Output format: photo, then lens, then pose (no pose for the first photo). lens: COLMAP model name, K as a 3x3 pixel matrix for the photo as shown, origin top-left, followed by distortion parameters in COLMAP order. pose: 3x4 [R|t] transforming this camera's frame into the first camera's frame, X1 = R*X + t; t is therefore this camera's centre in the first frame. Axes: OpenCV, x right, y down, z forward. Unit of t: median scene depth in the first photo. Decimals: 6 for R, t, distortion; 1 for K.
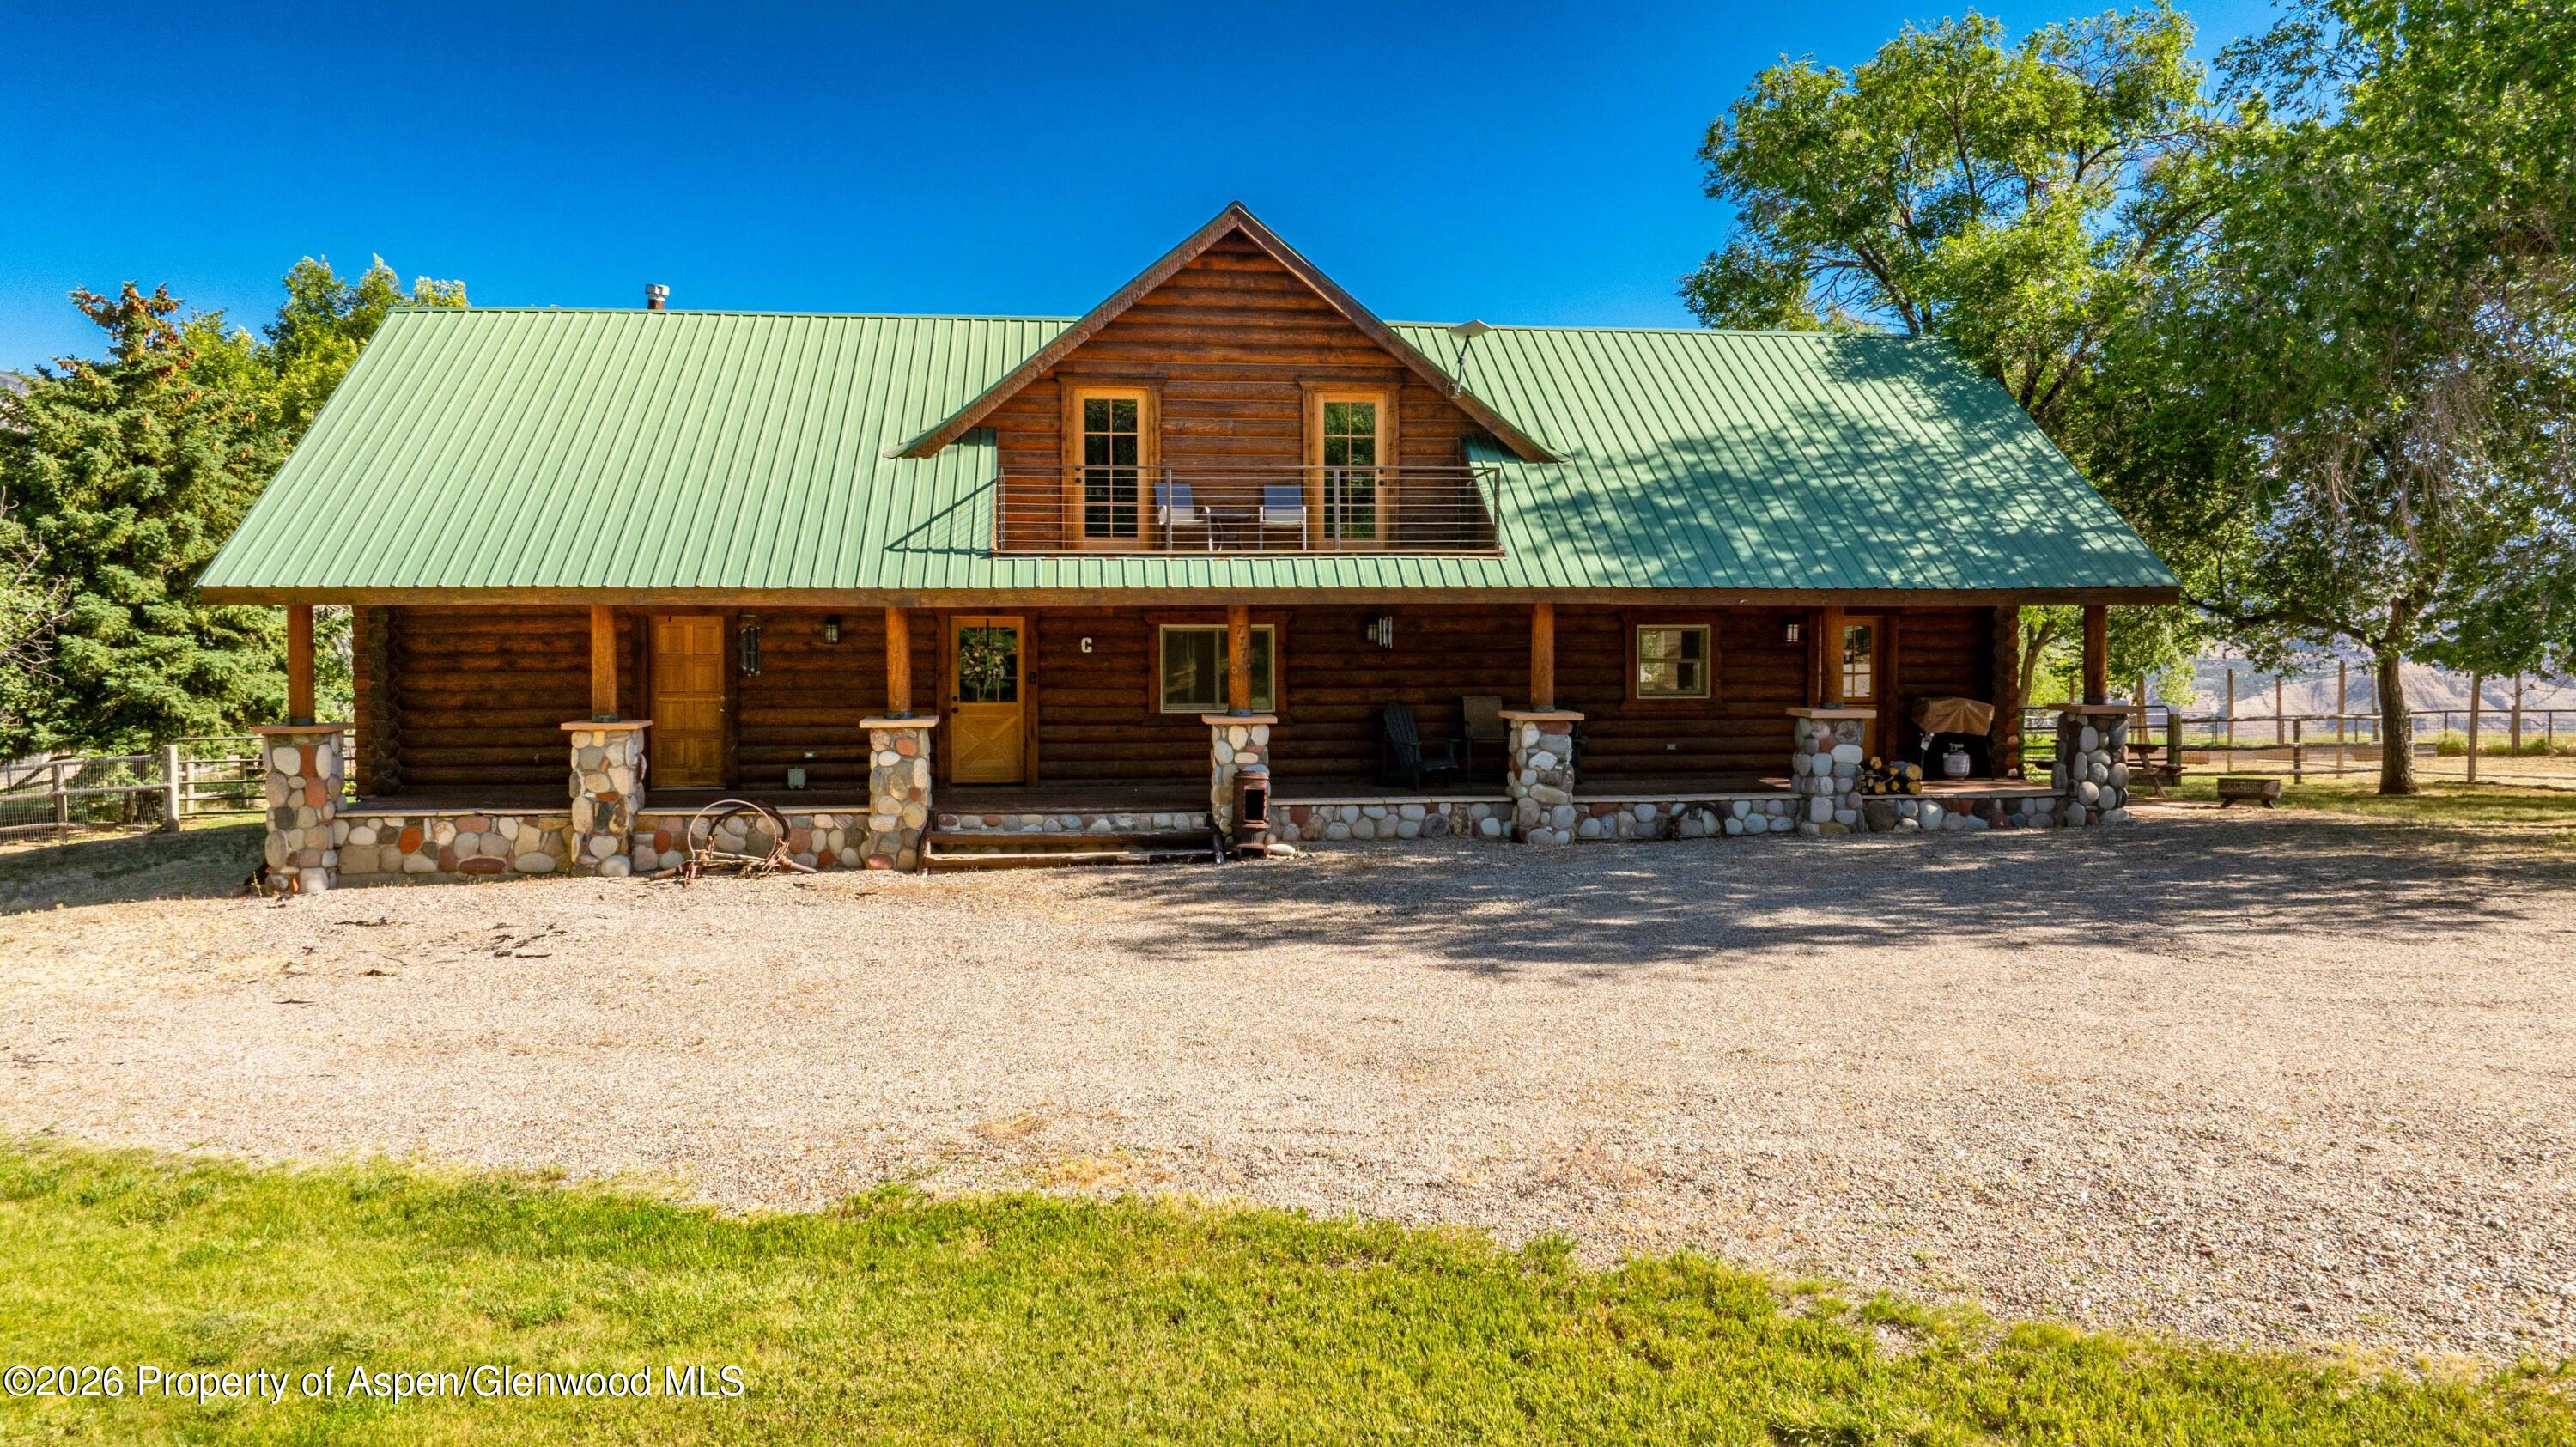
lens RADIAL K [[1905.7, 0, 1288.0], [0, 1905.7, 723.5], [0, 0, 1]] dist [-0.008766, -0.001740]
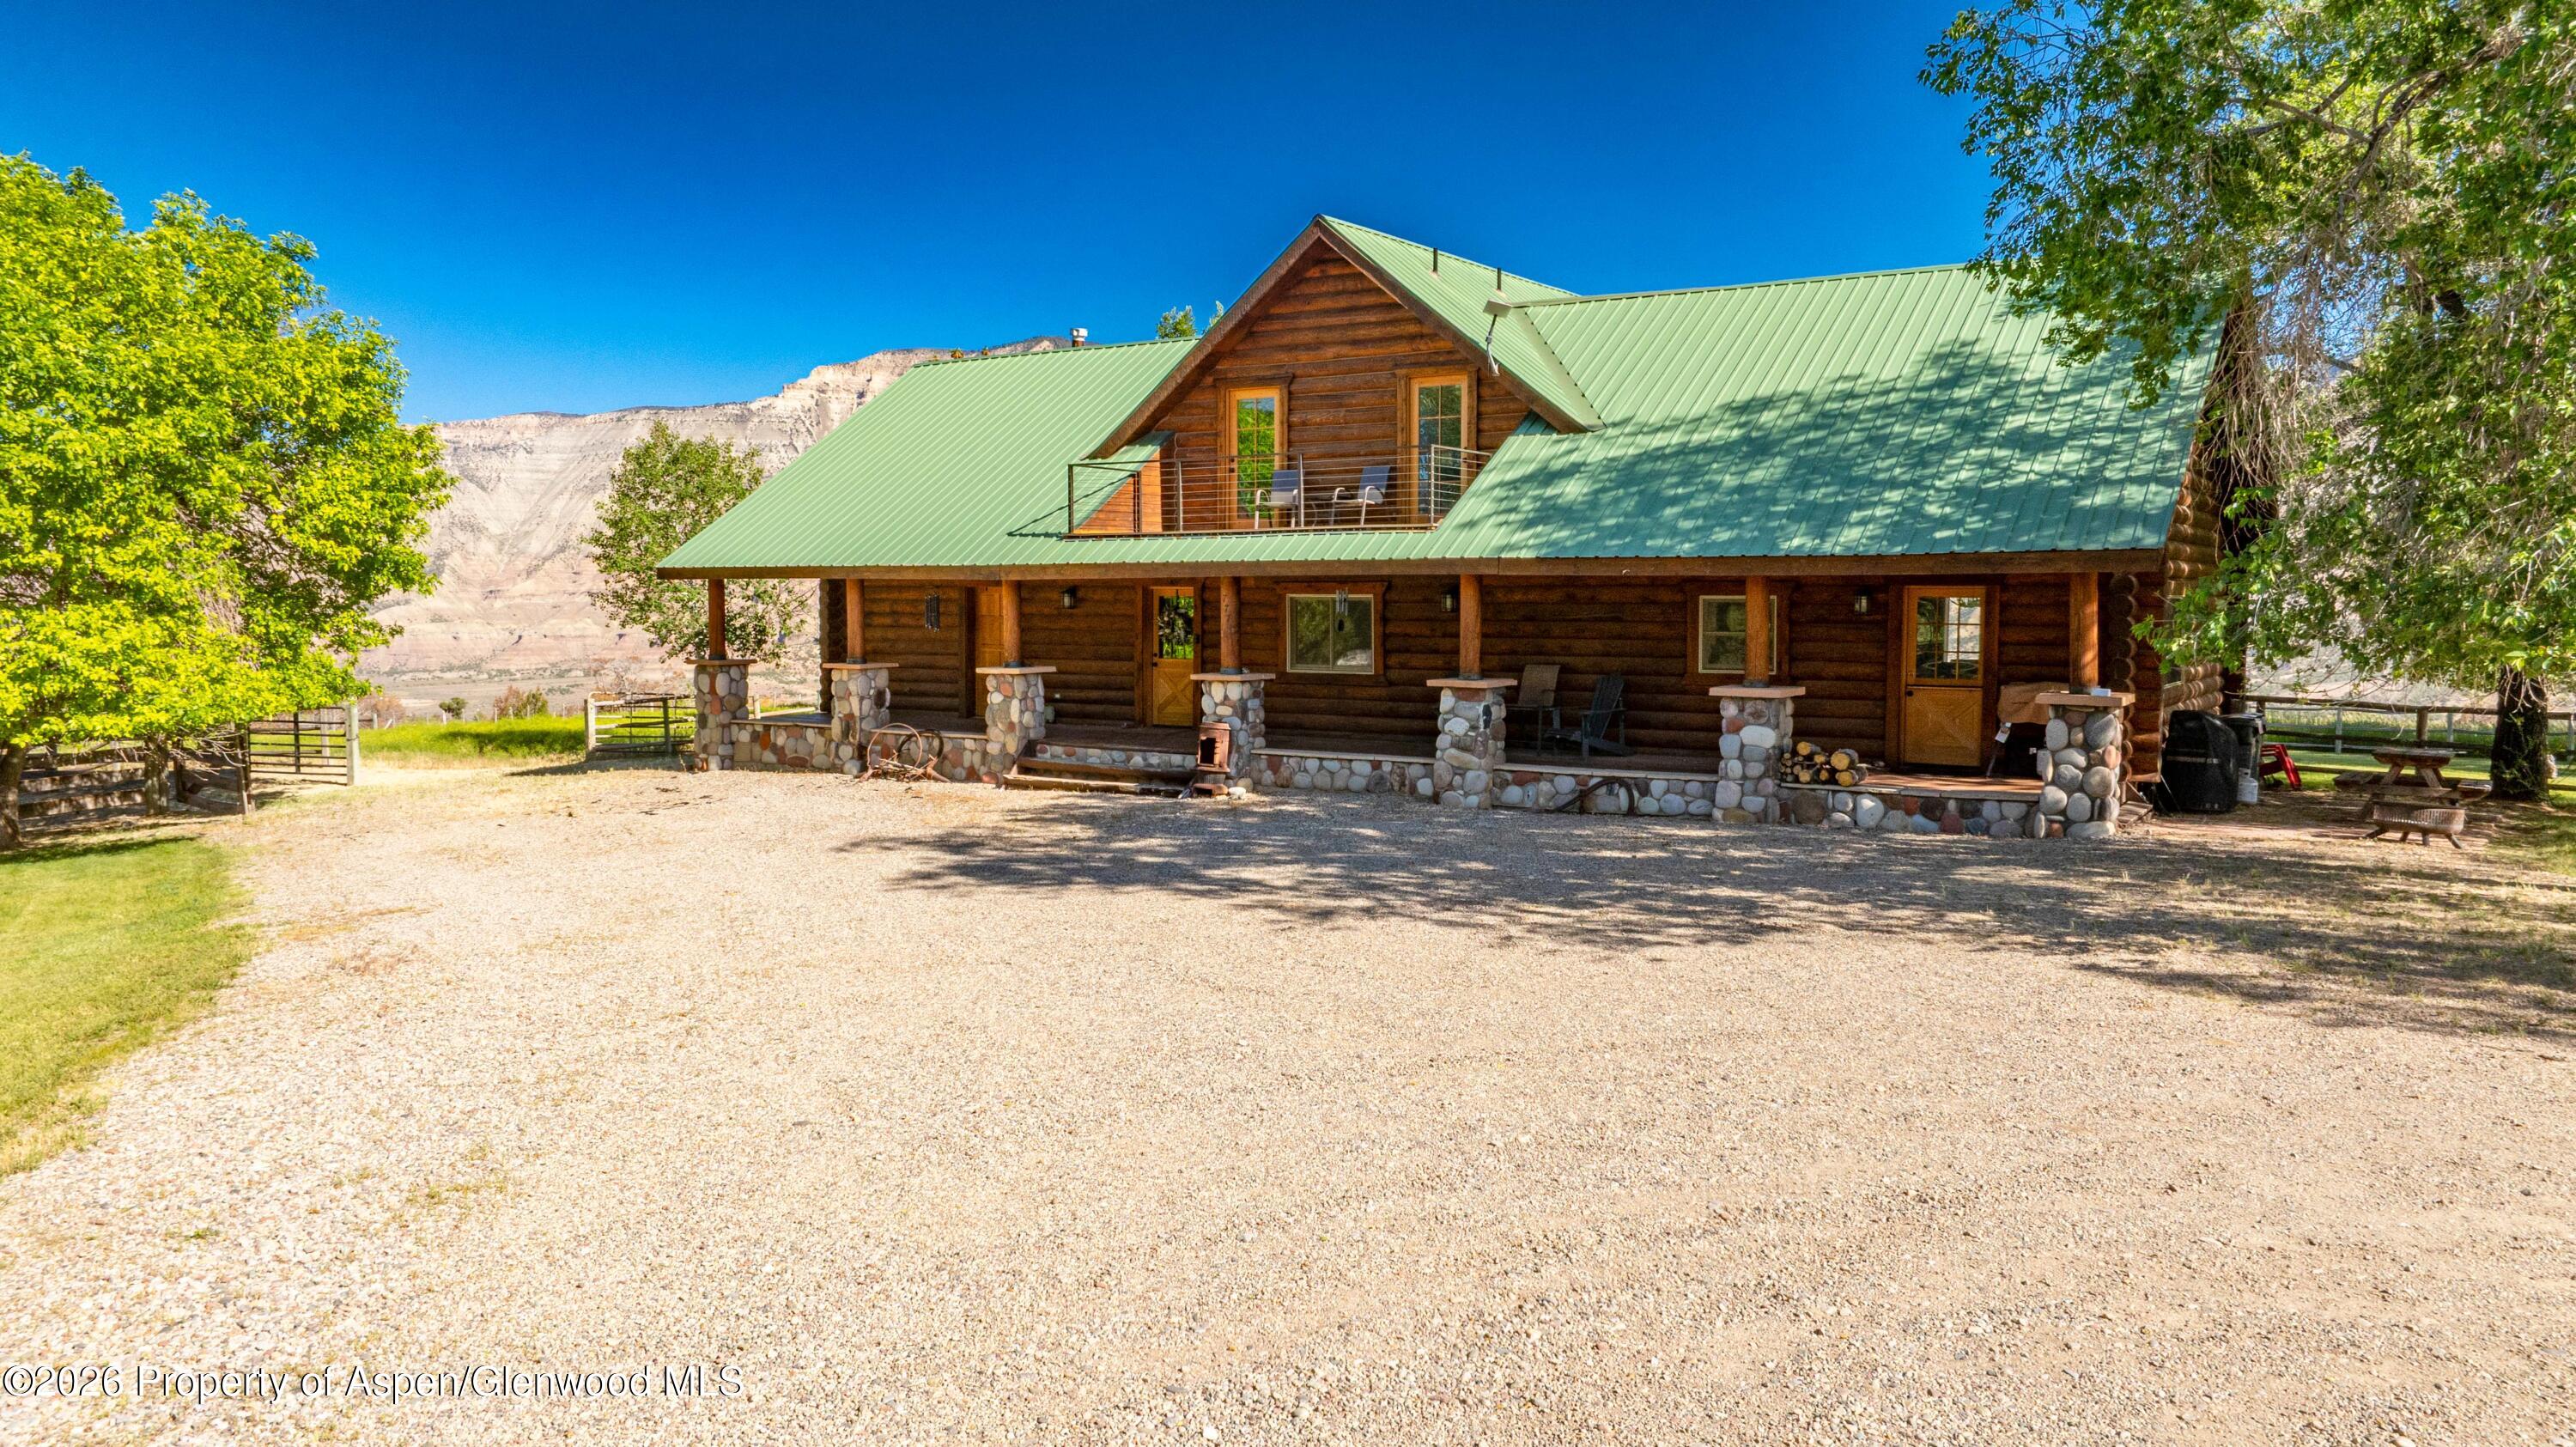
lens RADIAL K [[1905.7, 0, 1288.0], [0, 1905.7, 723.5], [0, 0, 1]] dist [-0.008766, -0.001740]
pose [[0.745566, 0.047216, -0.664757, 0.737864], [-0.037953, 0.998876, 0.028382, -0.007664], [0.665350, 0.004069, 0.746520, 0.160992]]
